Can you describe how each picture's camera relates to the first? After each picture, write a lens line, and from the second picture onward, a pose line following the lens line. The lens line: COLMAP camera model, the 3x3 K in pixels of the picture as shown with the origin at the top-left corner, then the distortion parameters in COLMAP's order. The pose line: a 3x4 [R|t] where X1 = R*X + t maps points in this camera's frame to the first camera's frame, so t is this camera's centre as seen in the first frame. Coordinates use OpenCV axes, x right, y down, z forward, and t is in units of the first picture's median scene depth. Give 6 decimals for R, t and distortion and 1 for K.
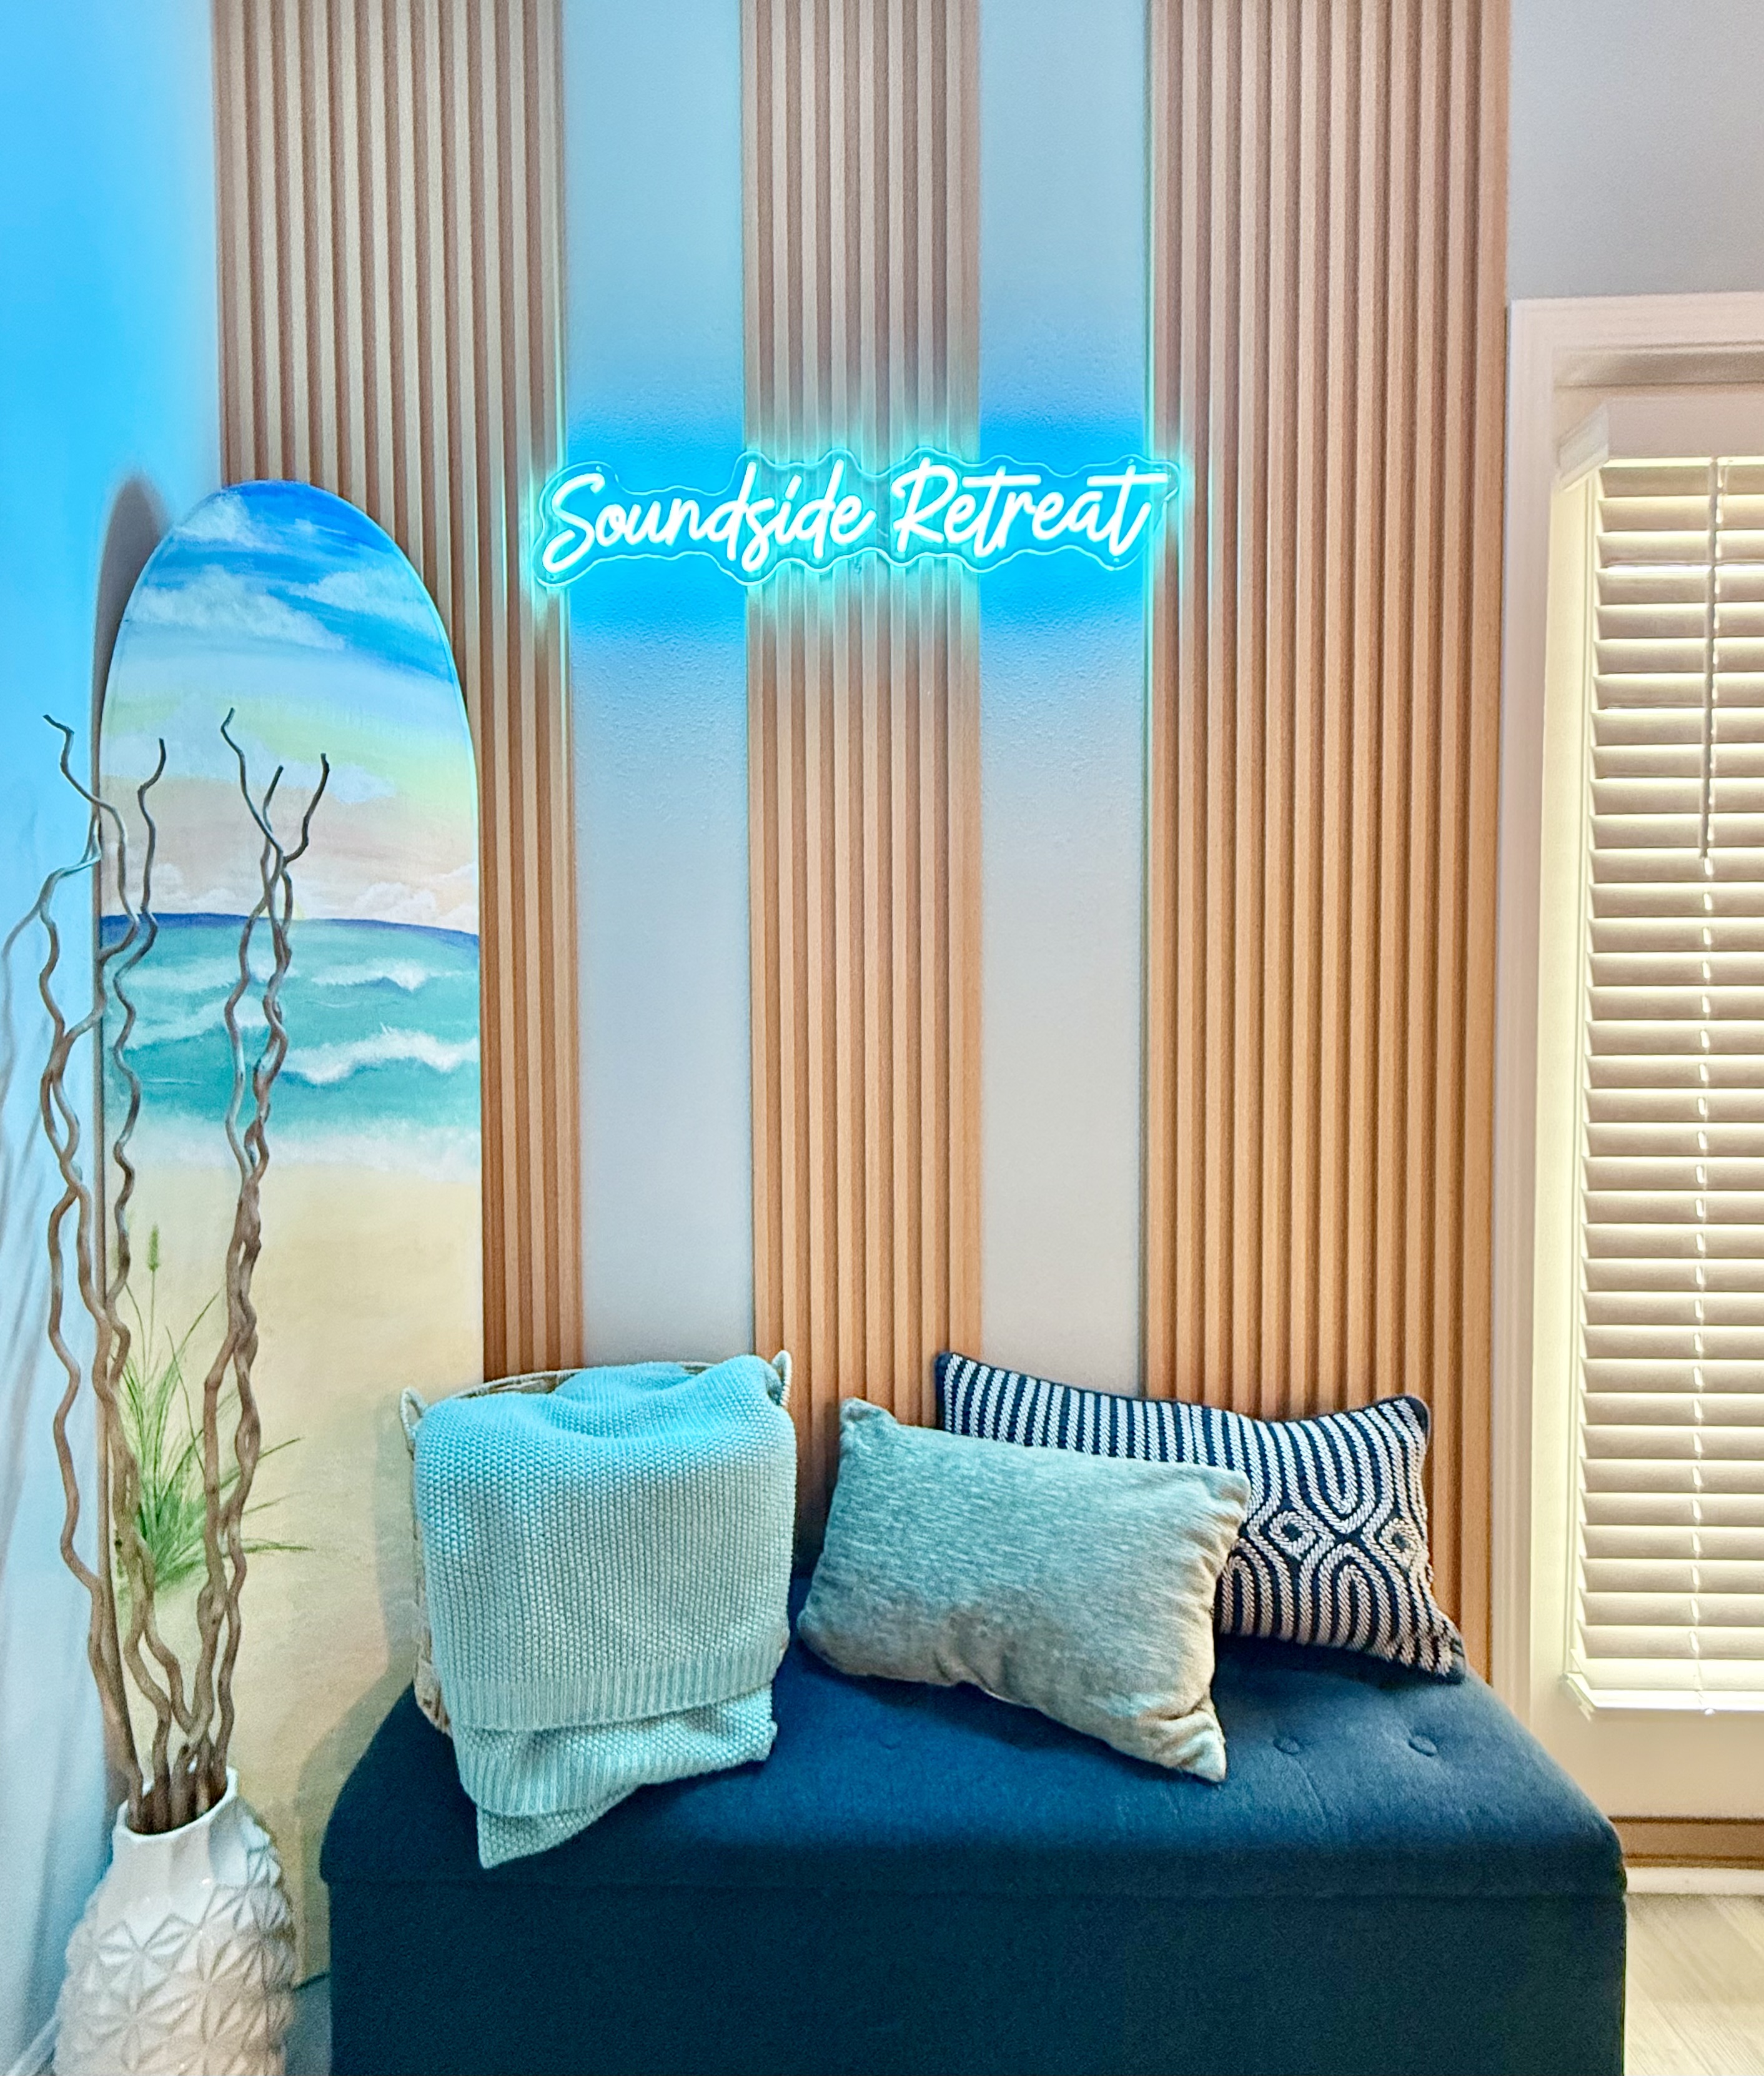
lens RADIAL K [[926.8, 0, 868.2], [0, 926.8, 1040.0], [0, 0, 1]] dist [0.000178, -0.000003]
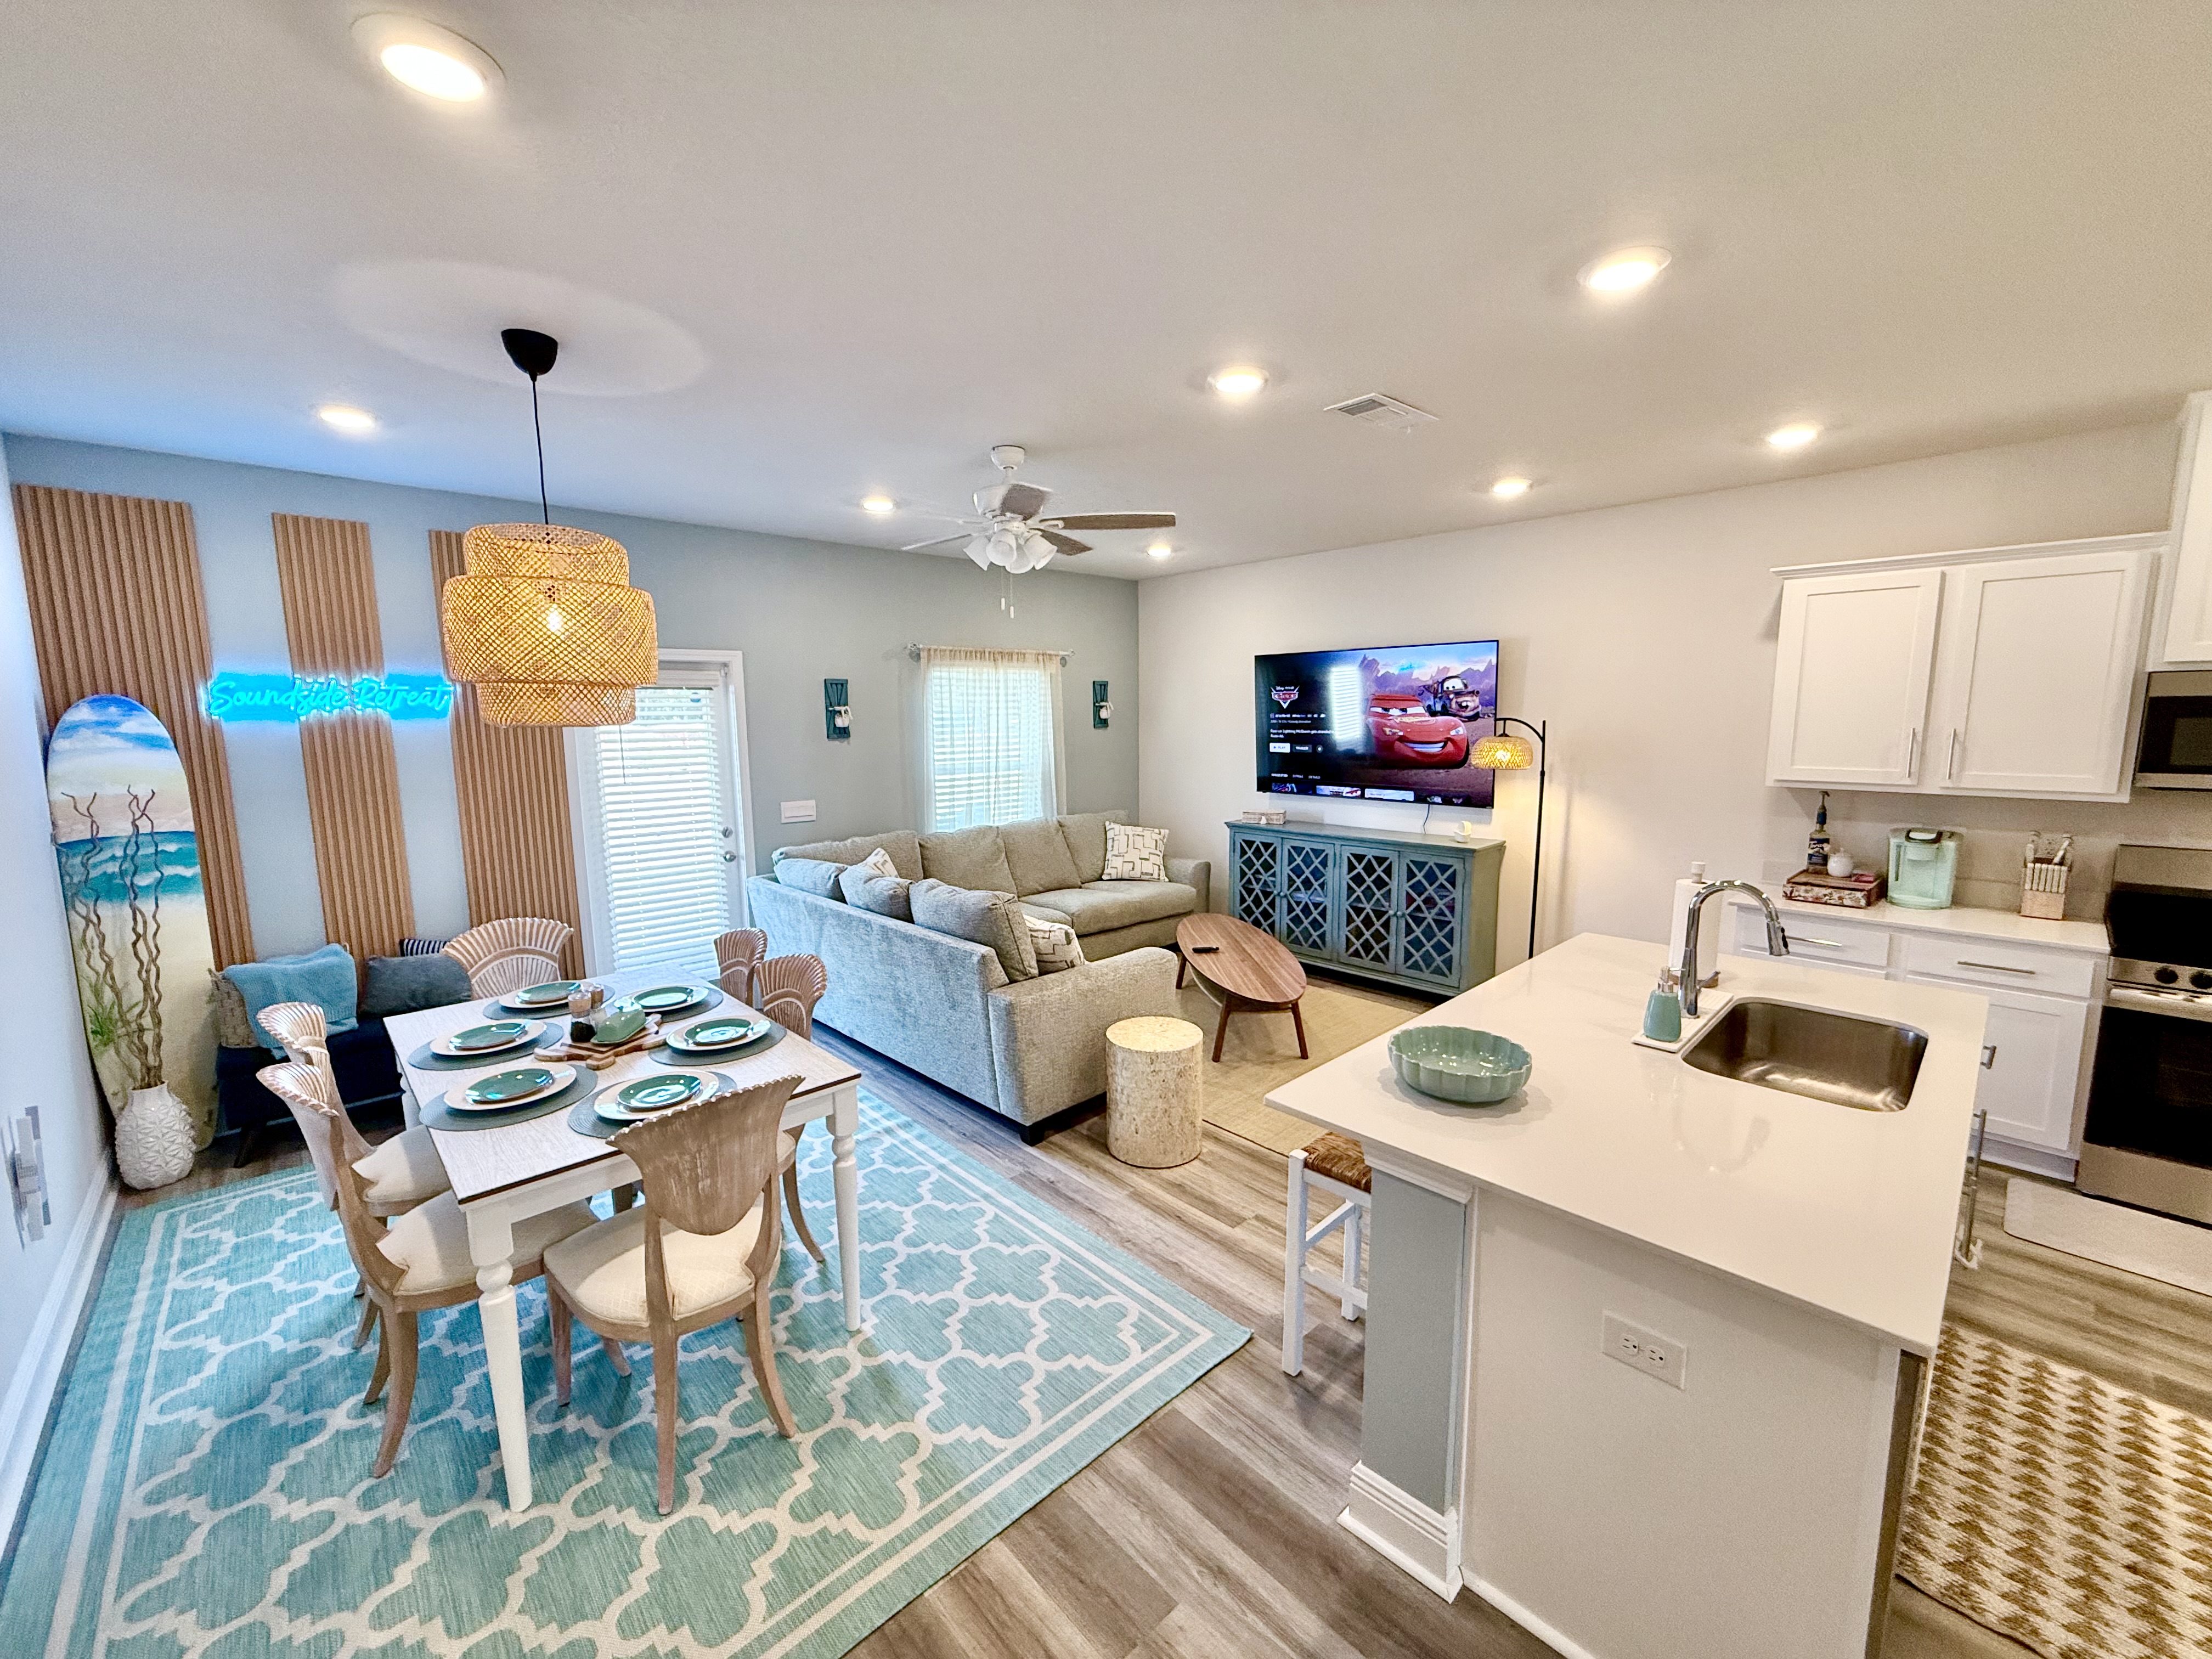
lens RADIAL K [[885.2, 0, 1094.1], [0, 885.2, 828.2], [0, 0, 1]] dist [-0.003705, -0.000124]
pose [[0.728313, -0.094366, 0.678716, -0.243768], [0.024128, 0.993390, 0.112226, -0.390382], [-0.684819, -0.065360, 0.725776, -3.236715]]
